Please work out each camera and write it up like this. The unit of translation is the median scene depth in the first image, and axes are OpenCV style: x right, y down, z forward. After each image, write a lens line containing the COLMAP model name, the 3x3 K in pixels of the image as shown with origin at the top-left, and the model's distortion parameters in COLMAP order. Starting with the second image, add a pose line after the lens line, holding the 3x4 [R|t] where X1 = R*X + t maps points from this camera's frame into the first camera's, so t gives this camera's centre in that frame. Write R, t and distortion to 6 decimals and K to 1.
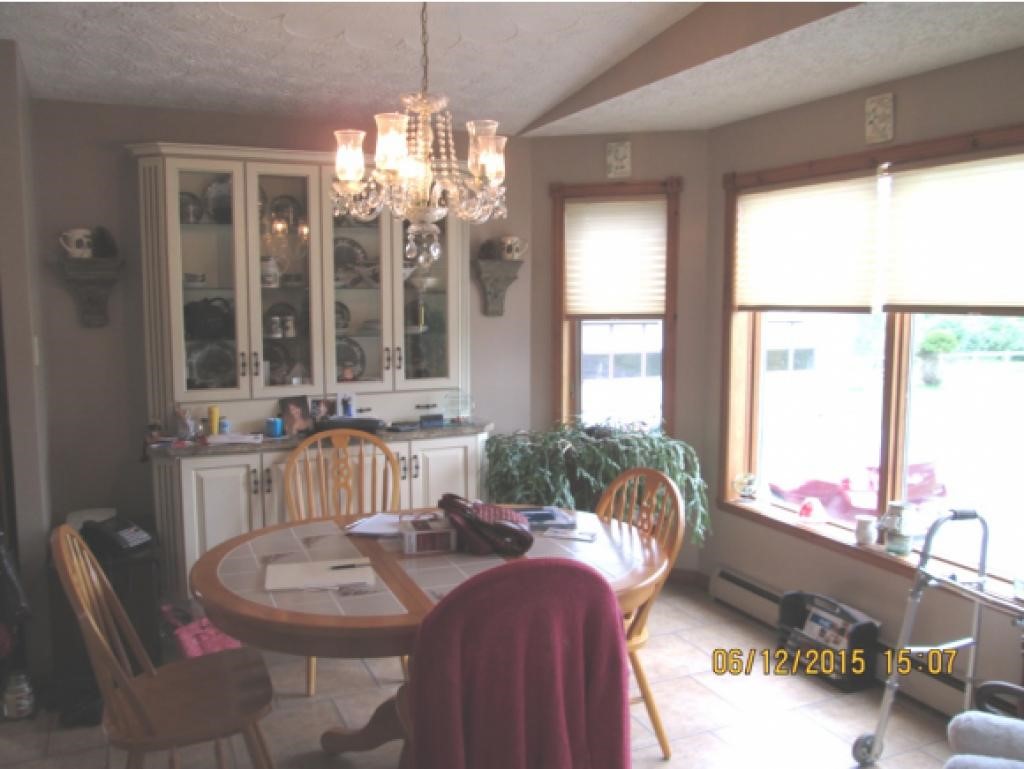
lens RADIAL K [[842.0, 0, 510.9], [0, 842.0, 383.4], [0, 0, 1]] dist [-0.022413, -0.005940]
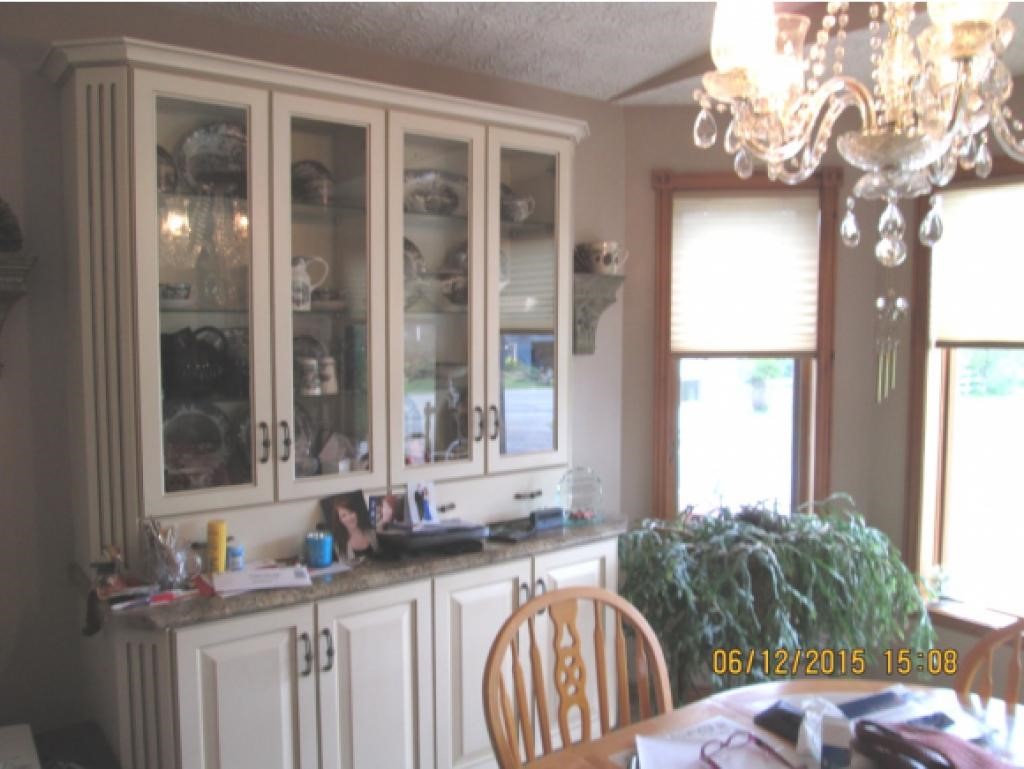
lens RADIAL K [[842.0, 0, 512.1], [0, 842.0, 387.3], [0, 0, 1]] dist [-0.022413, -0.005940]
pose [[0.974720, -0.012050, 0.223107, -0.274533], [0.018779, 0.999430, -0.028063, -0.040441], [-0.222641, 0.031543, 0.974390, 0.392846]]
